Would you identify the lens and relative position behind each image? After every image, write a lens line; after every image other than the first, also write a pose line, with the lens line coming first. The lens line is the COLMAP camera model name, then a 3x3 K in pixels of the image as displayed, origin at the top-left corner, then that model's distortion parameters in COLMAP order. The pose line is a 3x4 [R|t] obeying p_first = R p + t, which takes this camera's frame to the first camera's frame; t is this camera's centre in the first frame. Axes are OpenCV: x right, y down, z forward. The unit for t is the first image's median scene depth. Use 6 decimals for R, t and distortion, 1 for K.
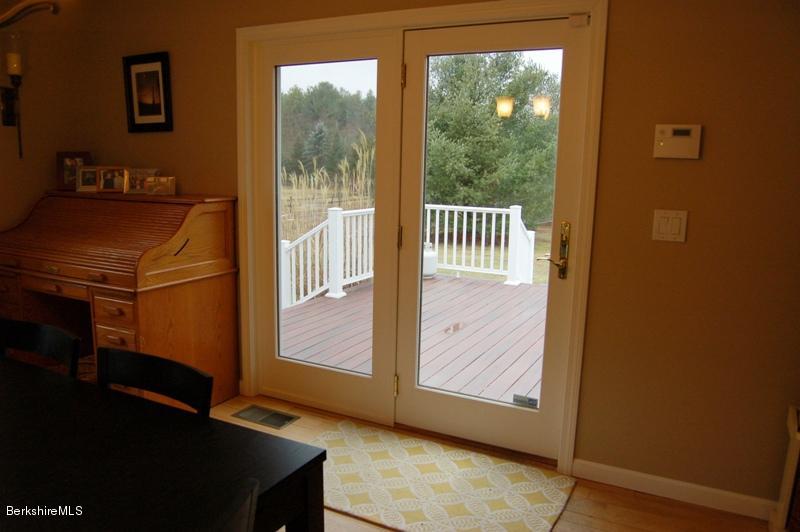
lens RADIAL K [[628.0, 0, 397.2], [0, 628.0, 276.7], [0, 0, 1]] dist [-0.096634, 0.046199]
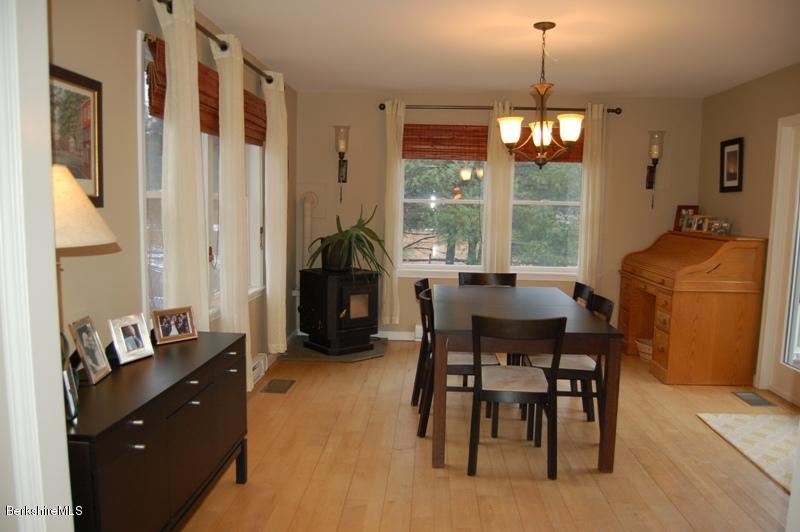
lens RADIAL K [[628.0, 0, 397.2], [0, 628.0, 276.7], [0, 0, 1]] dist [-0.096634, 0.046199]
pose [[0.417551, 0.094408, -0.903736, 0.609089], [-0.175318, 0.984270, 0.021819, 0.066453], [0.891580, 0.149331, 0.427534, -0.283170]]
